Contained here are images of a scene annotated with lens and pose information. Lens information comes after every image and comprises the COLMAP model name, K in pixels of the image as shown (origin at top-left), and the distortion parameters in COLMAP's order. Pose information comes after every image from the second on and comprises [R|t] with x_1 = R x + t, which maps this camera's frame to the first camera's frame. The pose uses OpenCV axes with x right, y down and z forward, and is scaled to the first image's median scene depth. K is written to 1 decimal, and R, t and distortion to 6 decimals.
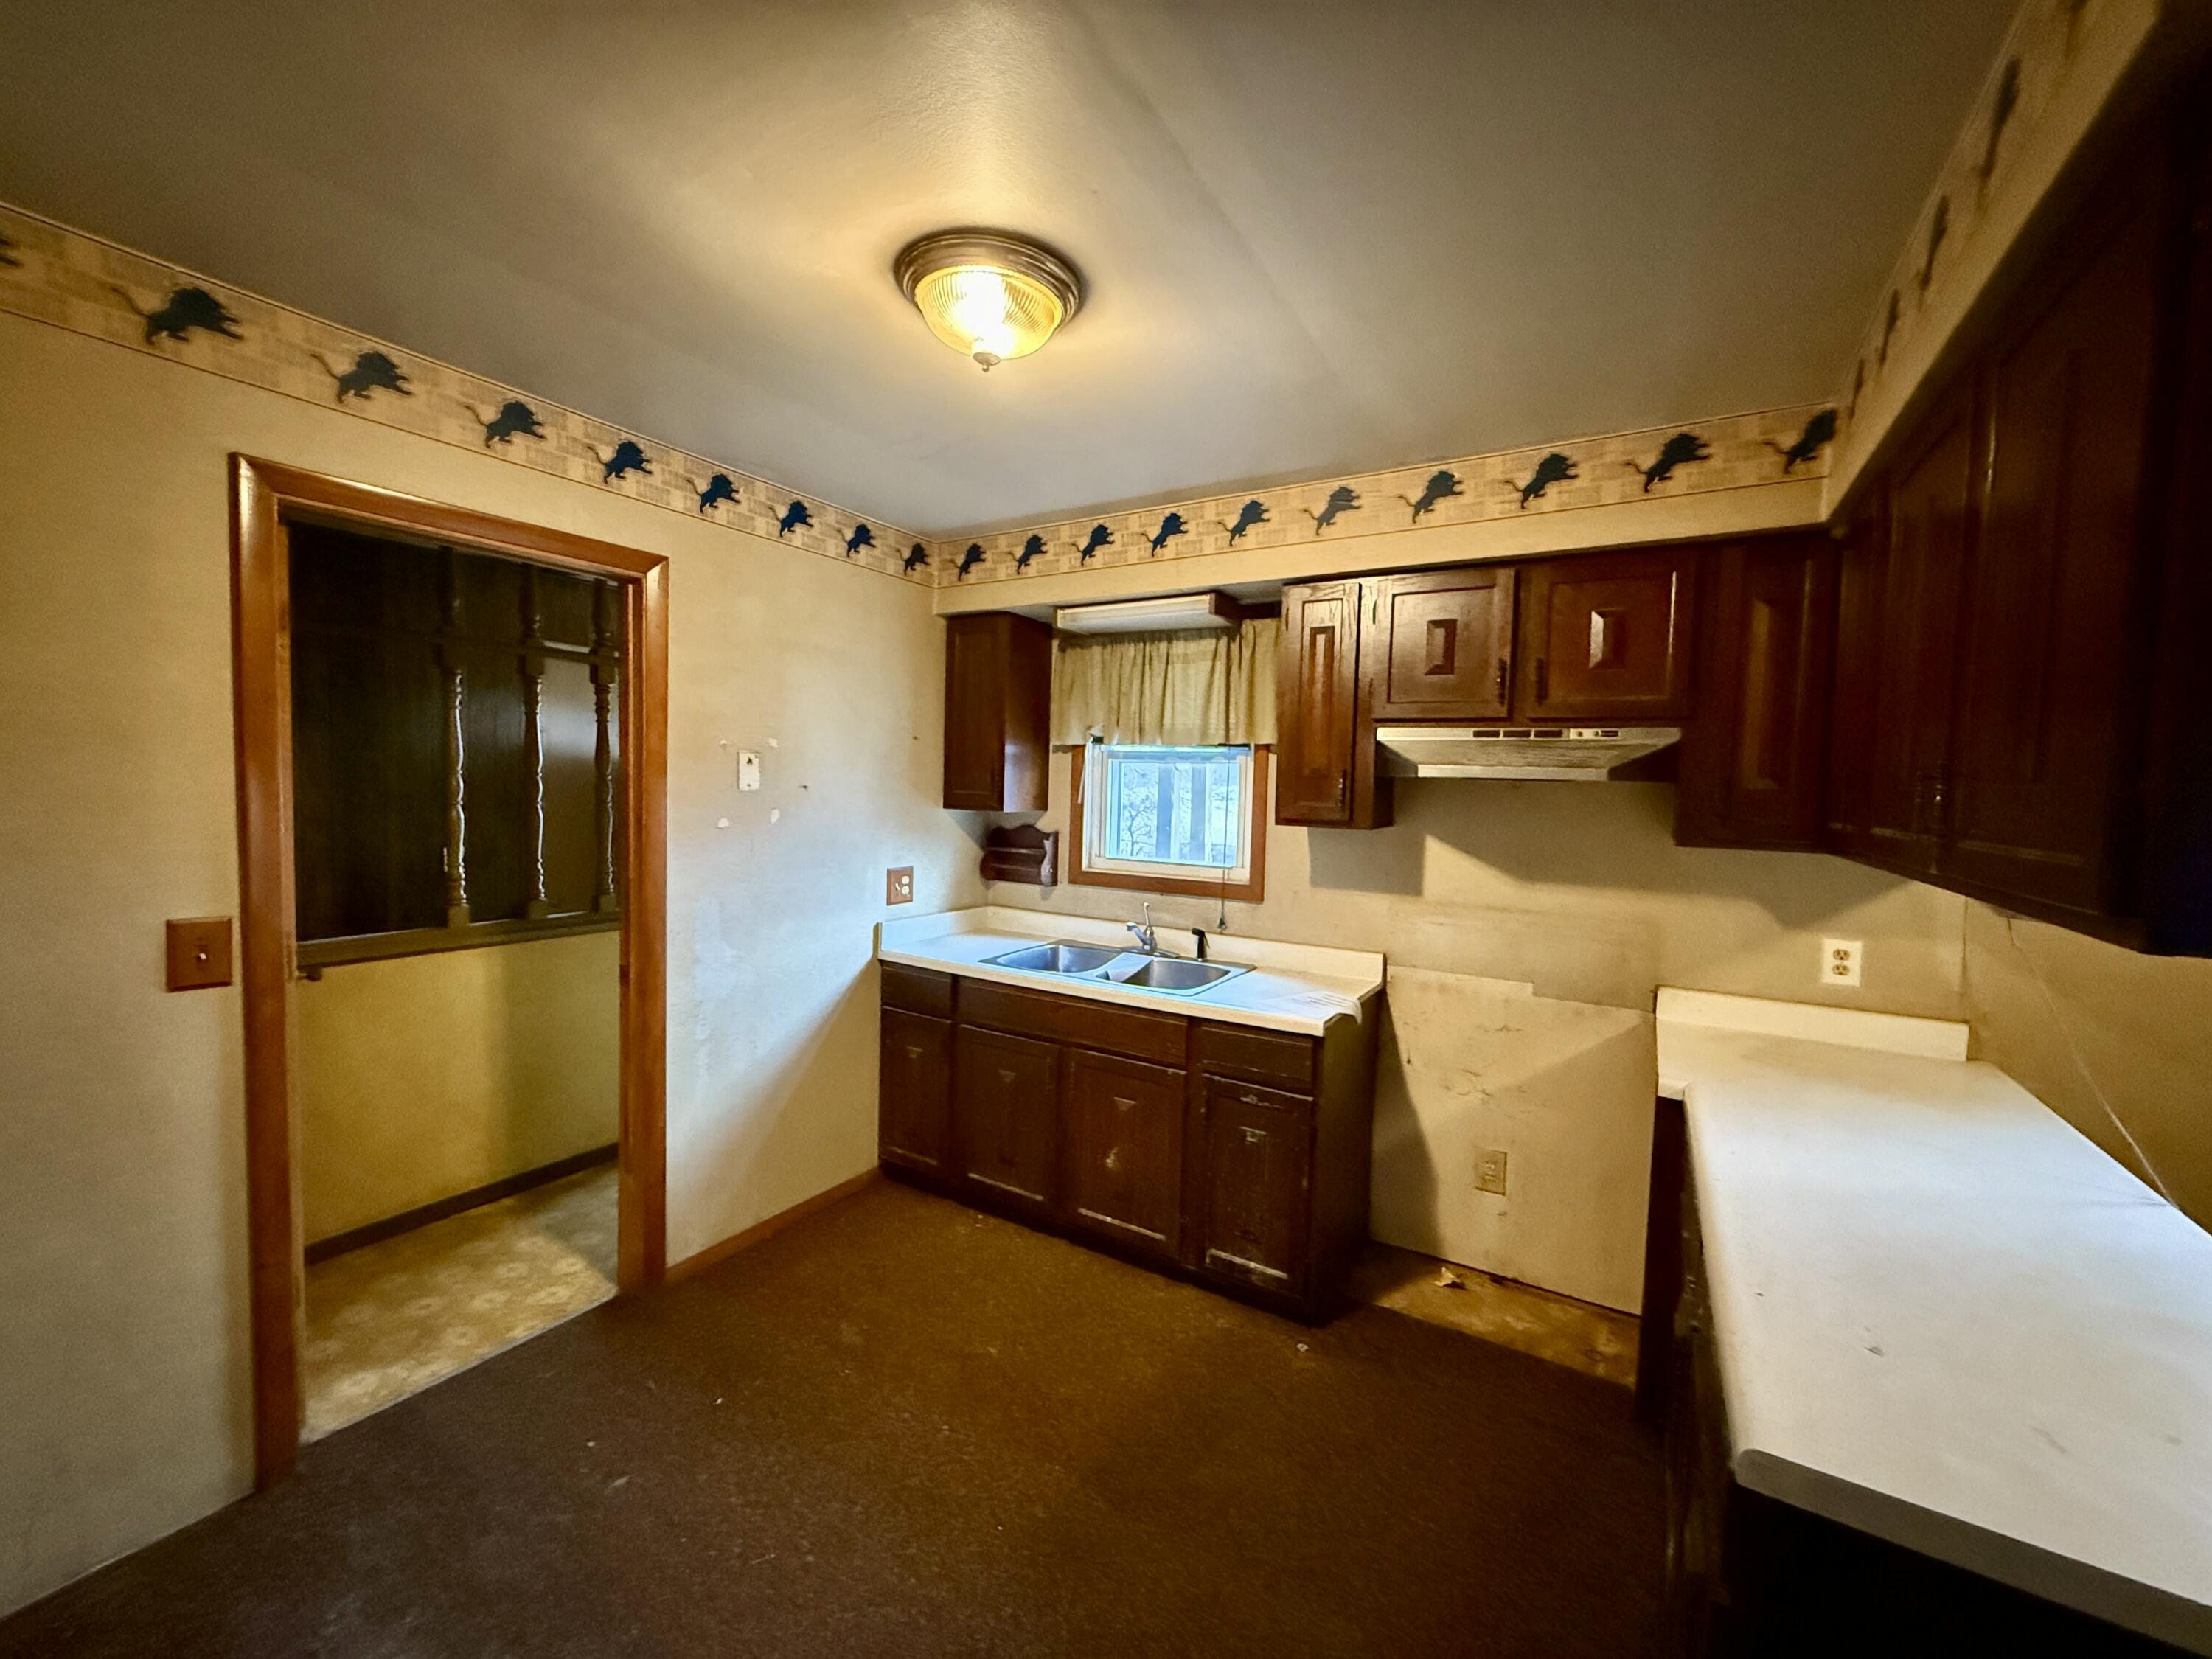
lens RADIAL K [[878.8, 0, 1108.7], [0, 878.8, 828.8], [0, 0, 1]] dist [-0.000467, -0.000097]
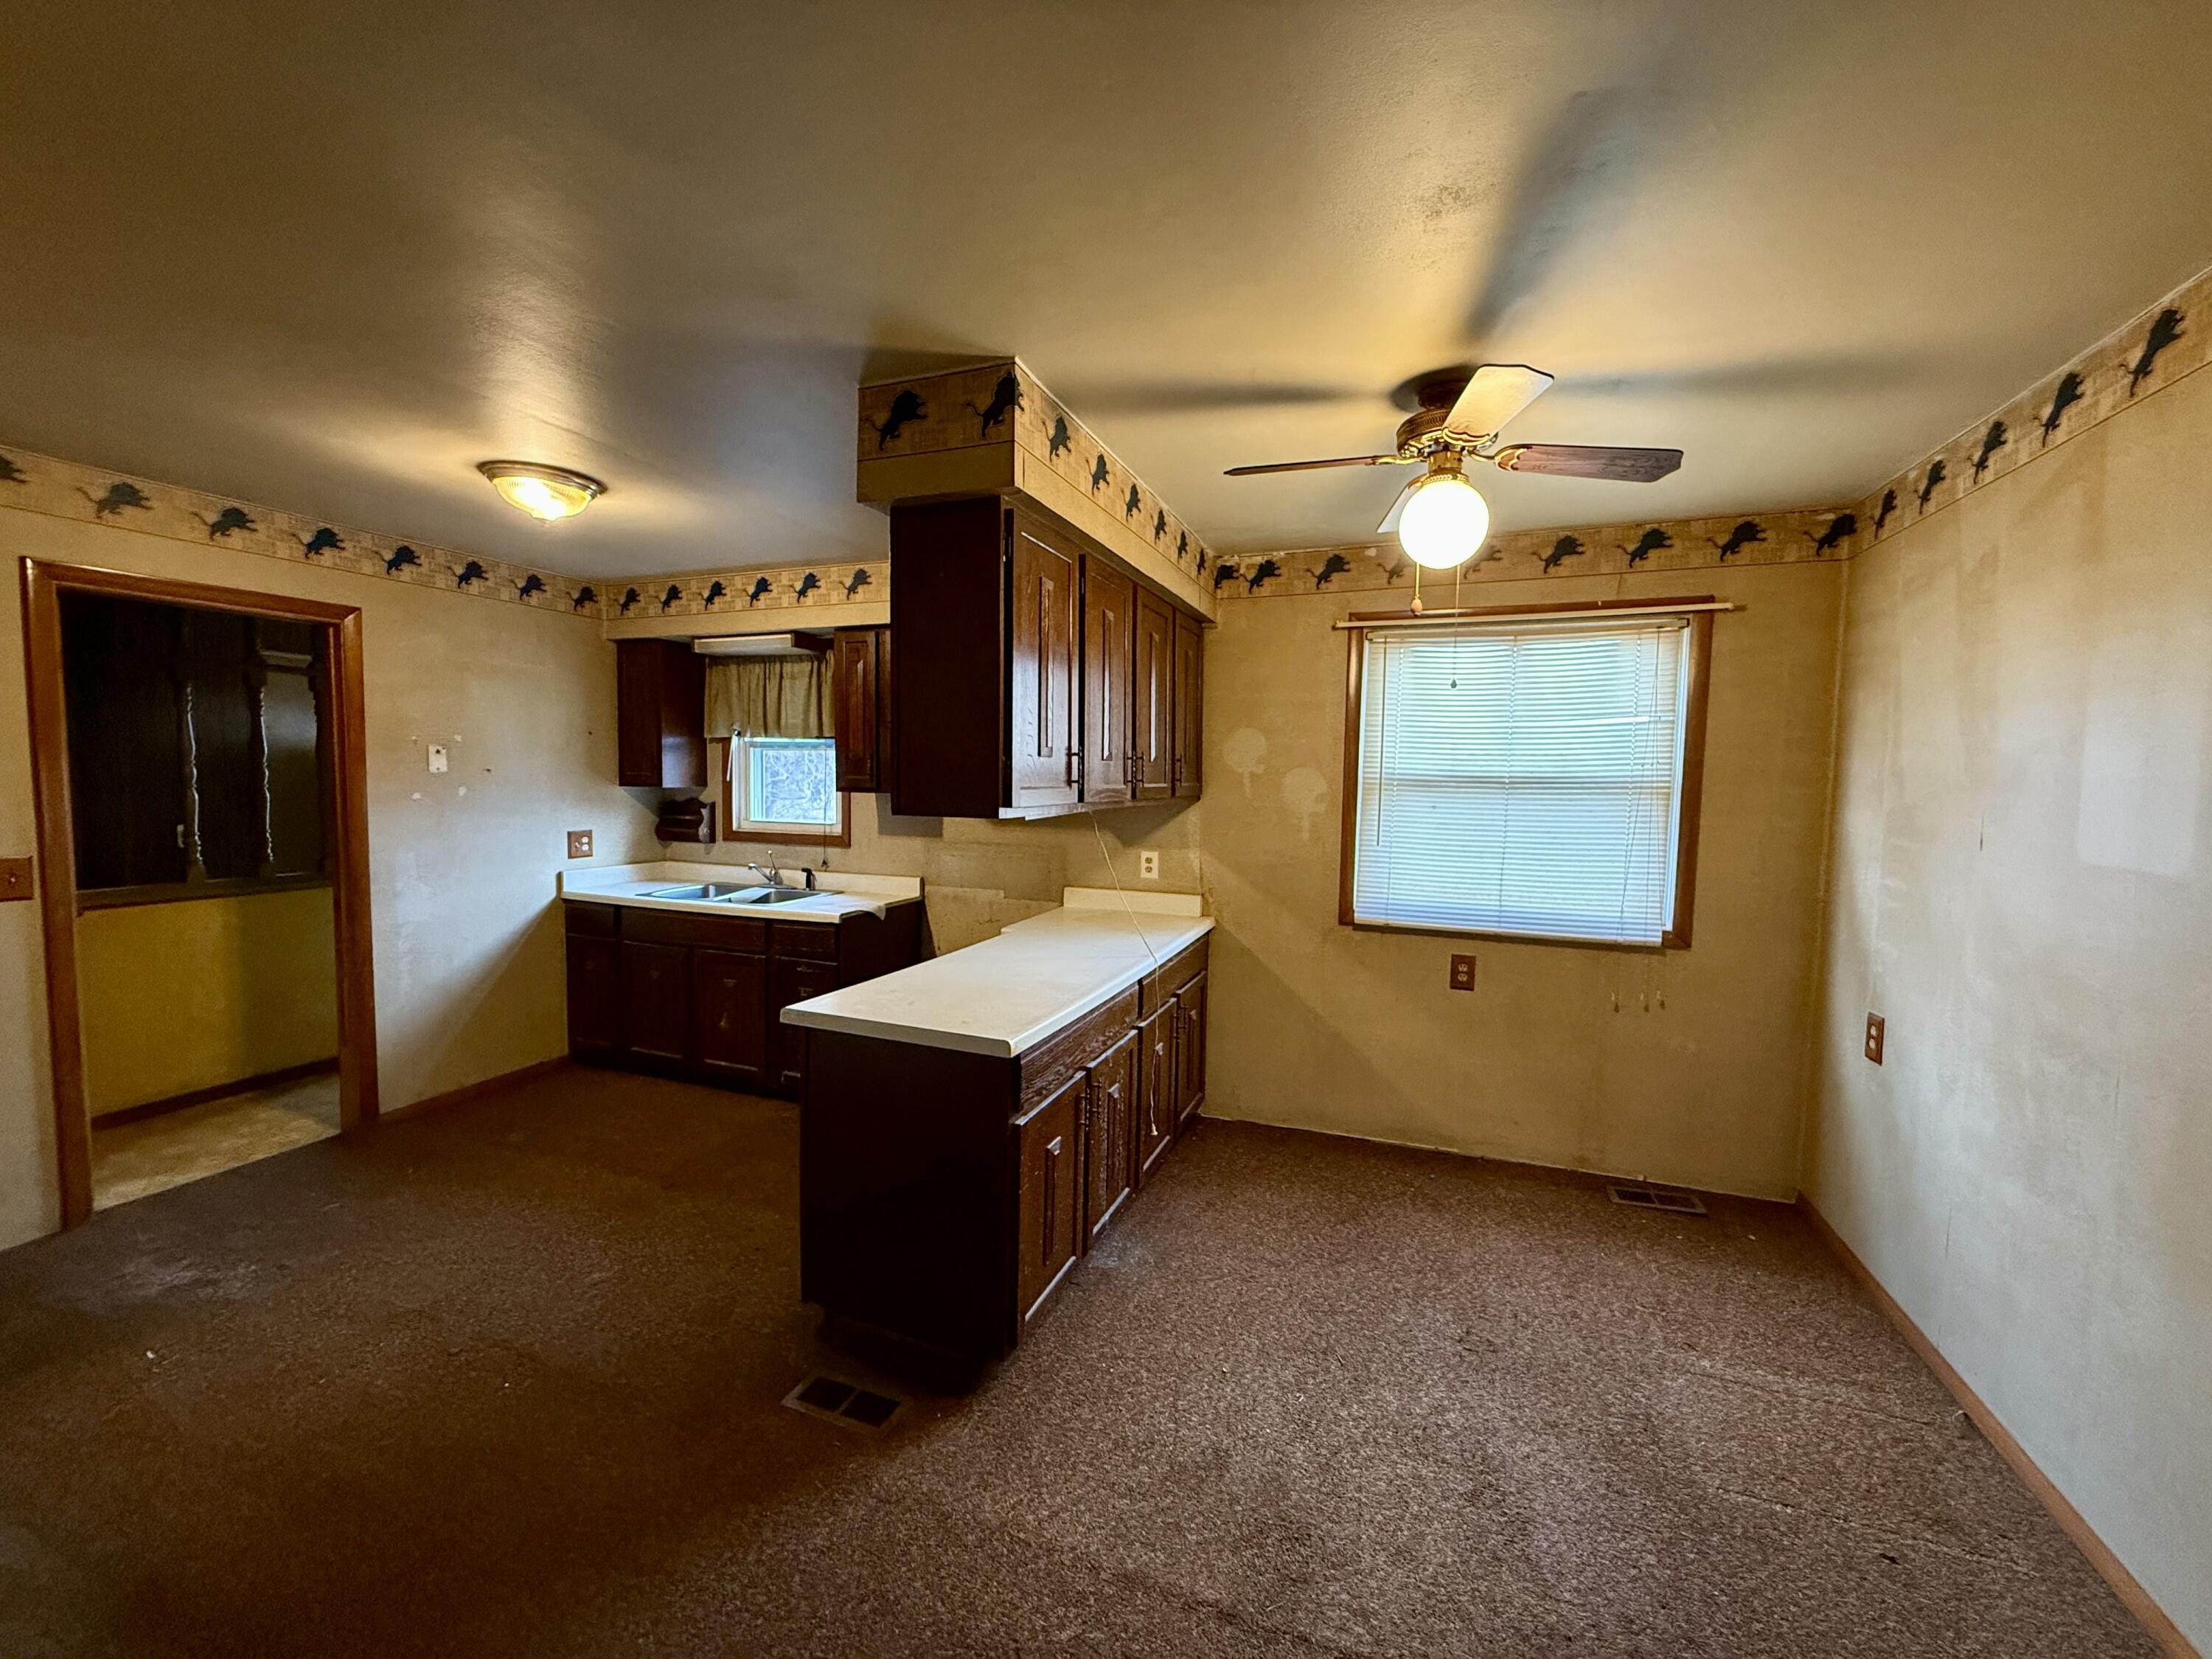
lens RADIAL K [[878.8, 0, 1106.0], [0, 878.8, 827.7], [0, 0, 1]] dist [-0.000467, -0.000097]
pose [[0.984021, -0.023450, 0.176501, 0.360882], [0.020954, 0.999652, 0.015996, 0.040612], [-0.176815, -0.012042, 0.984170, -0.521731]]
